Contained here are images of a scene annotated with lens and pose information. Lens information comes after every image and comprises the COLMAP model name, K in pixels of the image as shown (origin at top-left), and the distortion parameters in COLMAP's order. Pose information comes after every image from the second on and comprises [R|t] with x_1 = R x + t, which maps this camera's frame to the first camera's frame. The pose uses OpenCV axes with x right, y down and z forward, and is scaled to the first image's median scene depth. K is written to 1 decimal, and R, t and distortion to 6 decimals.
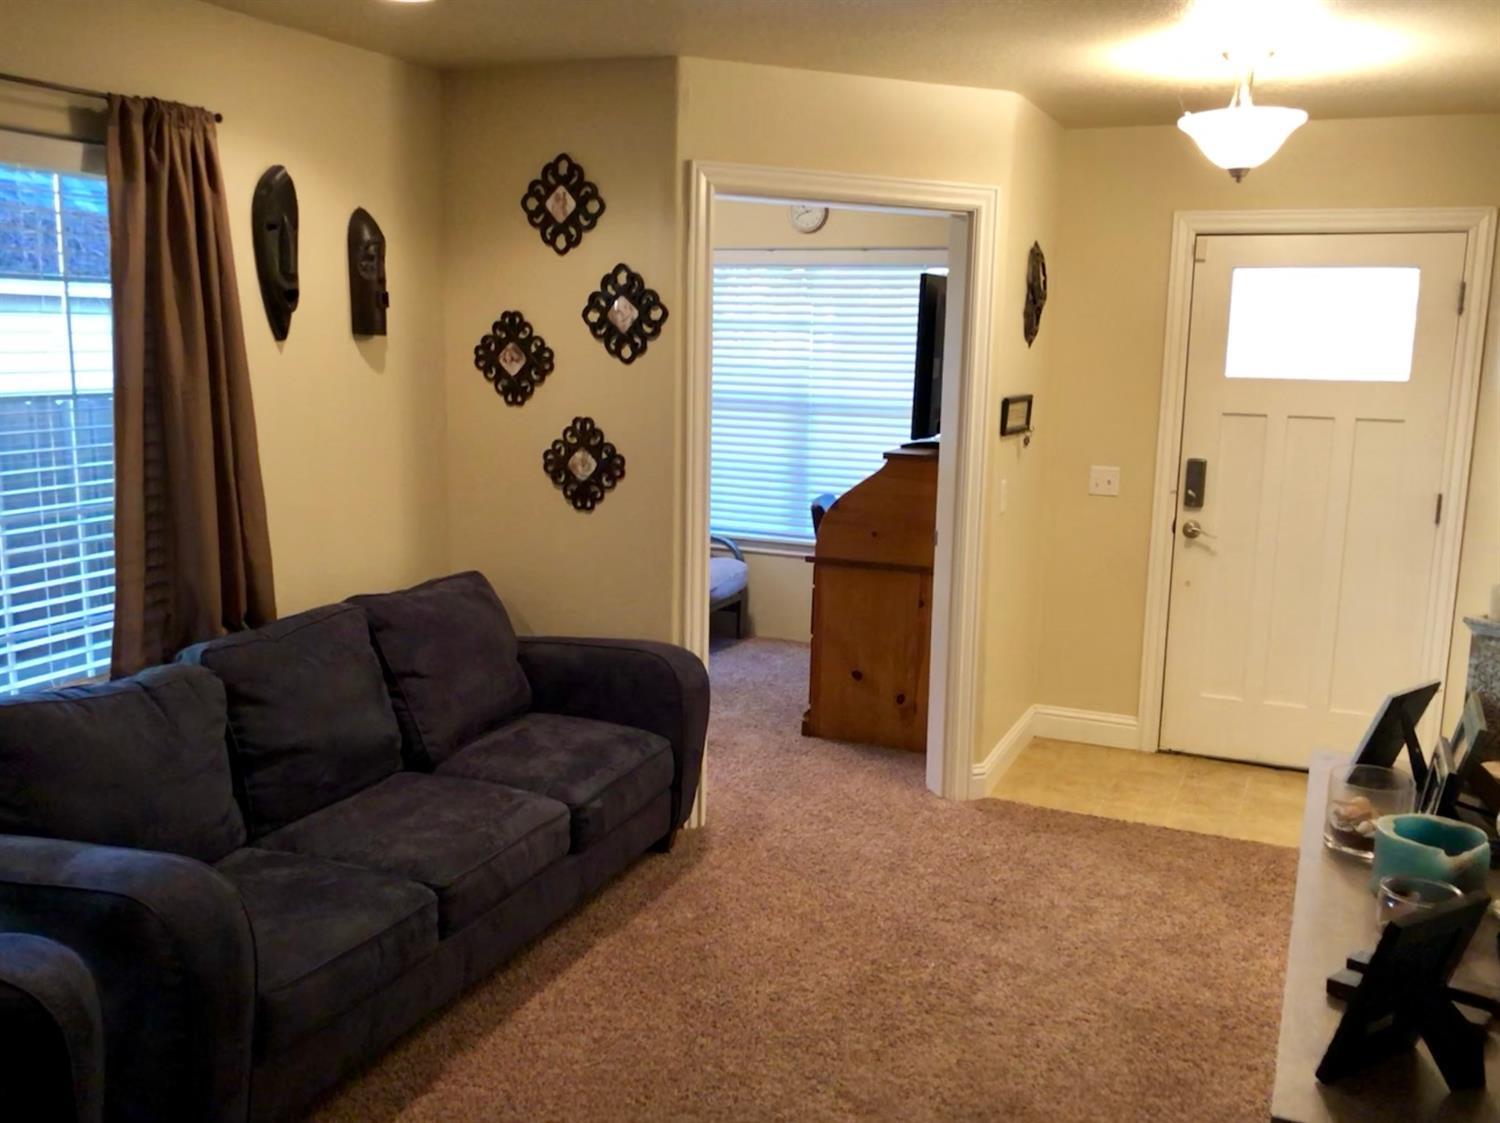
lens RADIAL K [[1197.3, 0, 753.6], [0, 1197.3, 560.6], [0, 0, 1]] dist [0.006421, -0.022336]
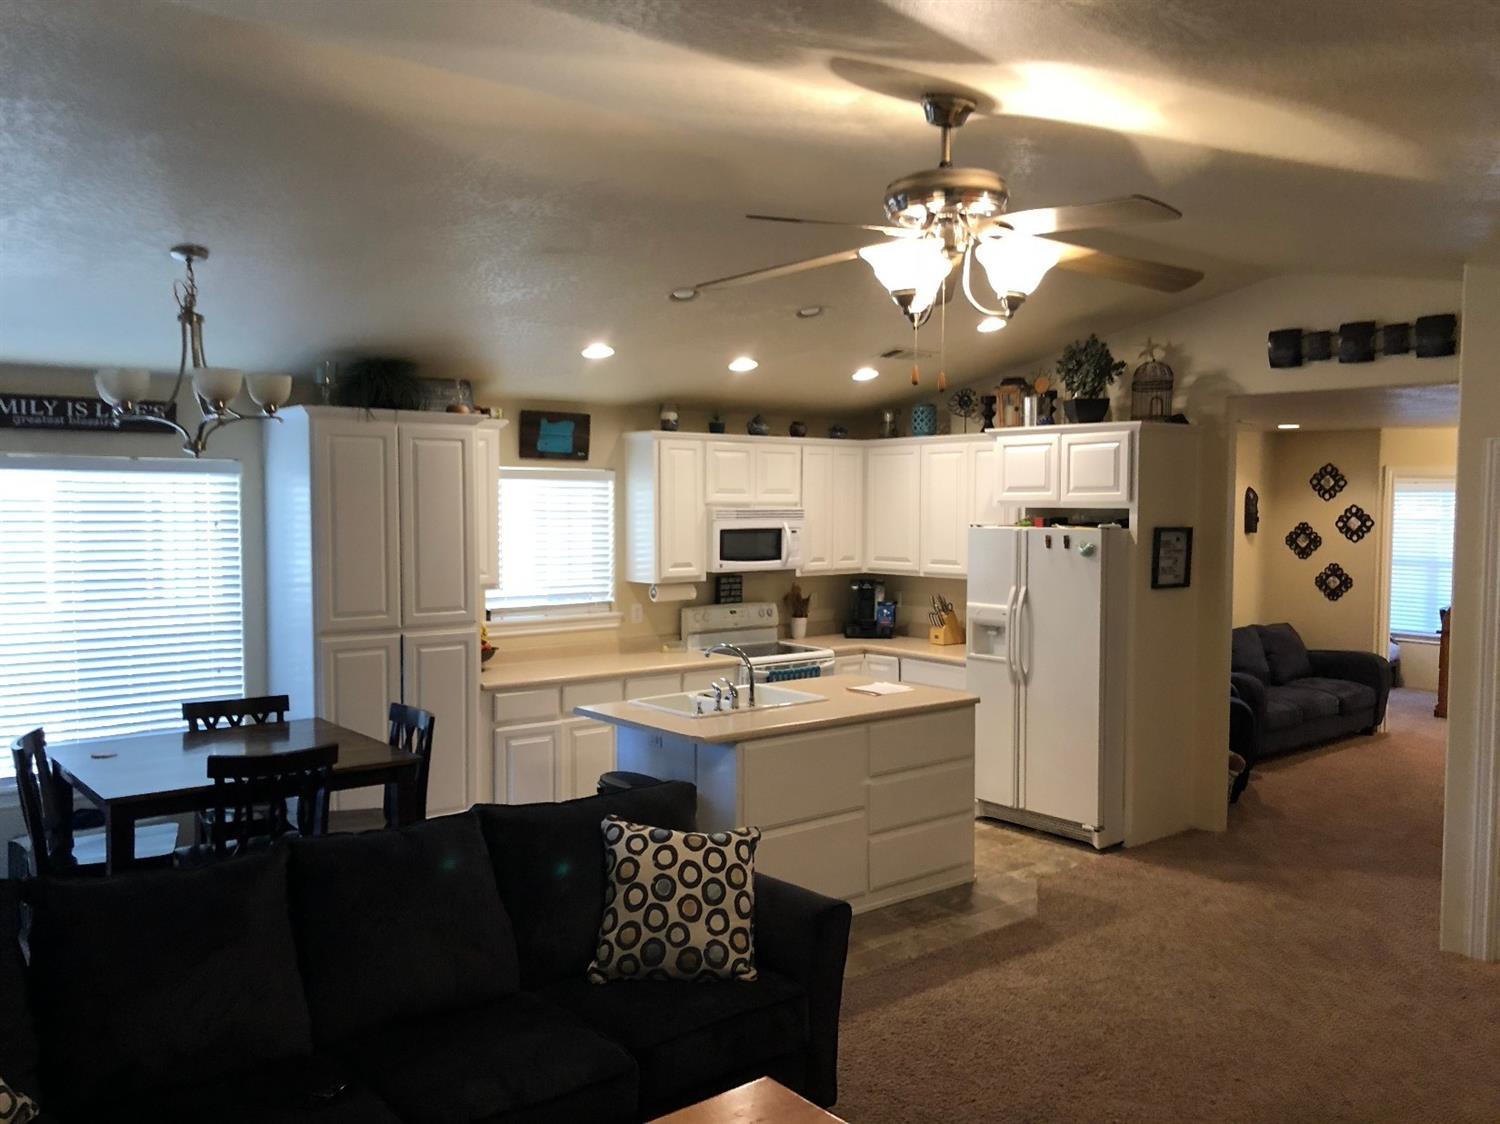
lens RADIAL K [[1197.3, 0, 740.5], [0, 1197.3, 566.6], [0, 0, 1]] dist [0.006421, -0.022336]
pose [[0.885192, 0.008735, -0.465143, -0.077270], [-0.073706, 0.989829, -0.121677, 0.291912], [0.459349, 0.141991, 0.876833, -1.823023]]
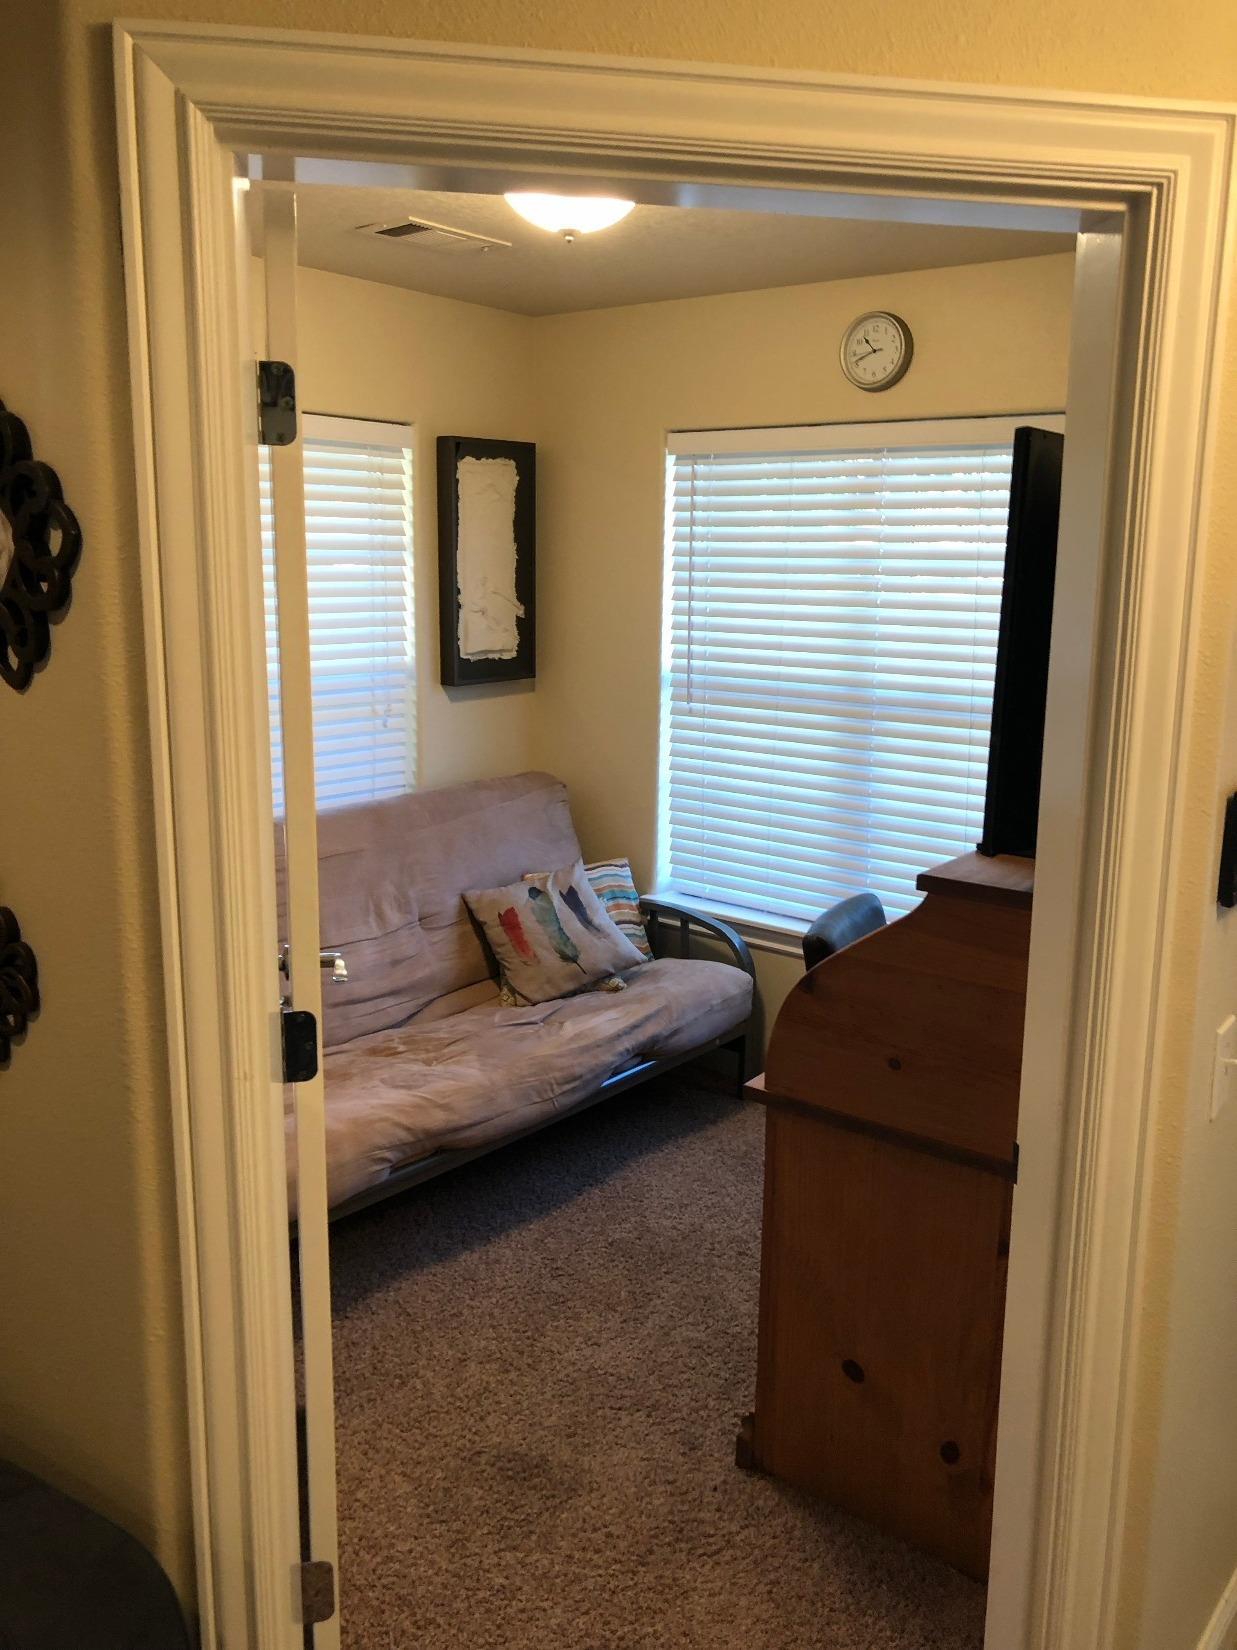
lens RADIAL K [[1317.0, 0, 618.4], [0, 1317.0, 825.3], [0, 0, 1]] dist [0.006421, -0.022336]
pose [[0.969496, 0.033766, -0.242770, 0.148025], [-0.032464, 0.999429, 0.009365, -0.134630], [0.242947, -0.001198, 0.970039, 0.677944]]
